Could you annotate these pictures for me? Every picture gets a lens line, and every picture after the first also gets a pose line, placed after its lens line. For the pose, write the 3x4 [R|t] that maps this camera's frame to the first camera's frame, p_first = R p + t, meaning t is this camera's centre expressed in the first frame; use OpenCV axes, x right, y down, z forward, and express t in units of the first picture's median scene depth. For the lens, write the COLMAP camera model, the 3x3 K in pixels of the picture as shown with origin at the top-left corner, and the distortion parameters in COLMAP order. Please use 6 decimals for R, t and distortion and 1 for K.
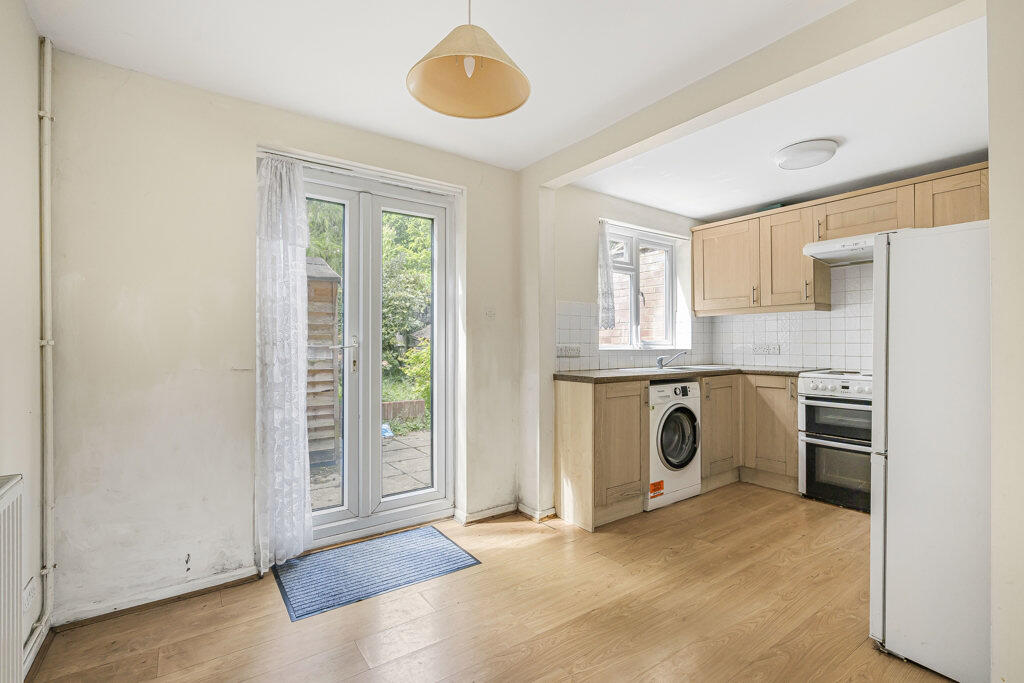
lens RADIAL K [[465.9, 0, 515.9], [0, 465.9, 340.0], [0, 0, 1]] dist [-0.006944, -0.000098]
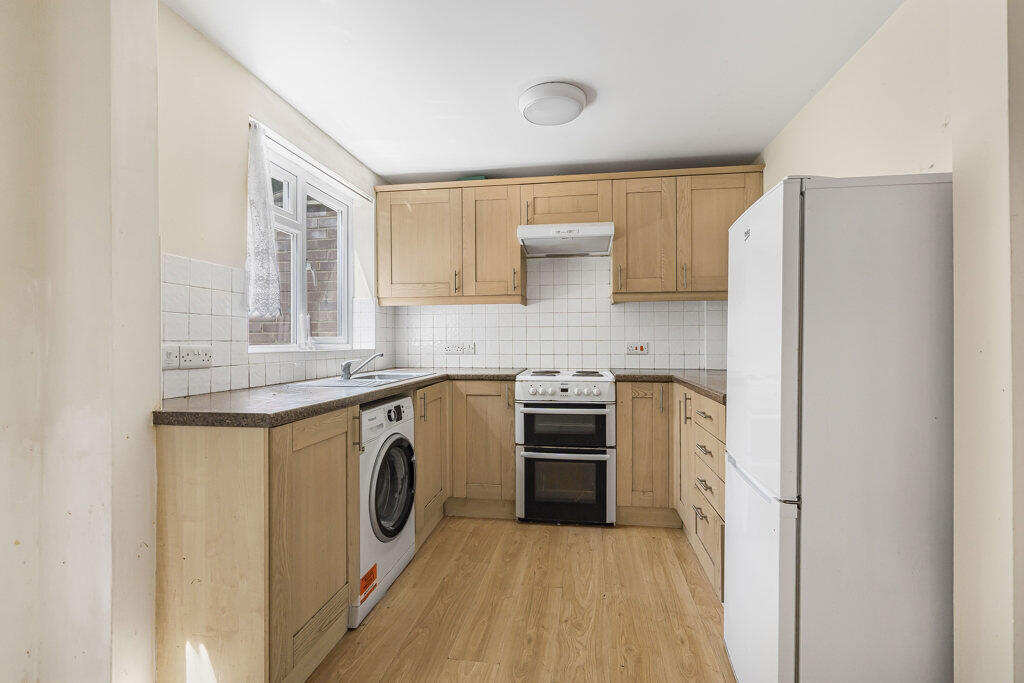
lens RADIAL K [[465.9, 0, 515.9], [0, 465.9, 340.0], [0, 0, 1]] dist [-0.006944, -0.000098]
pose [[0.702647, -0.000240, 0.711538, 0.008318], [-0.002682, 0.999992, 0.002985, 0.003286], [-0.711533, -0.004005, 0.702641, 0.414528]]
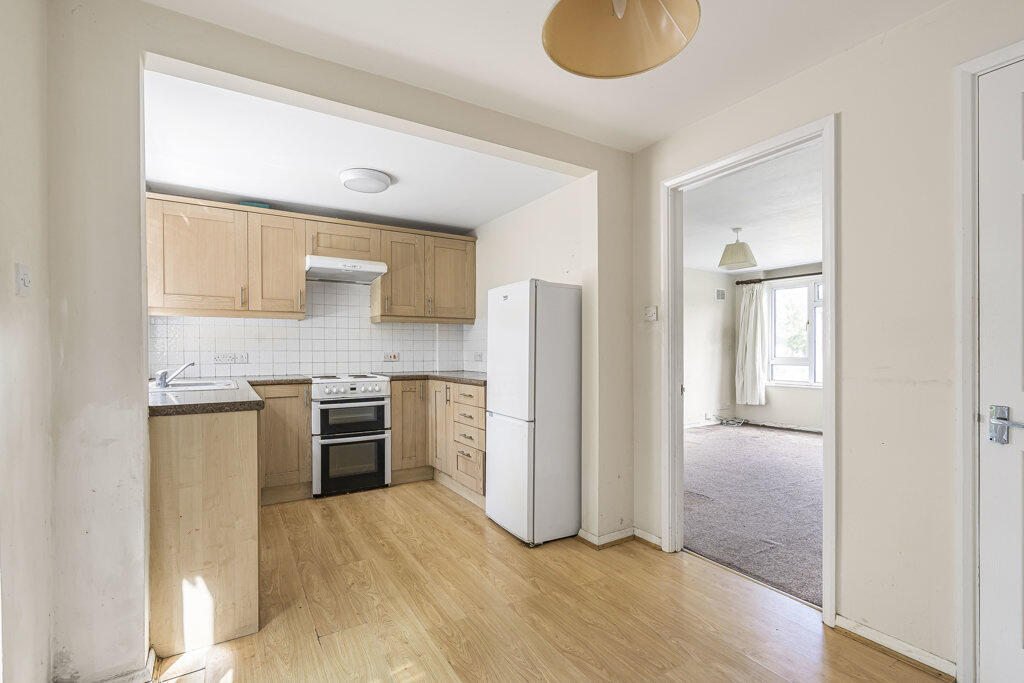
lens RADIAL K [[468.7, 0, 515.1], [0, 468.7, 353.0], [0, 0, 1]] dist [-0.001203, 0.000054]
pose [[0.074108, -0.004485, 0.997240, -0.403328], [-0.005579, 0.999972, 0.004912, 0.004180], [-0.997235, -0.005927, 0.074081, 0.482361]]
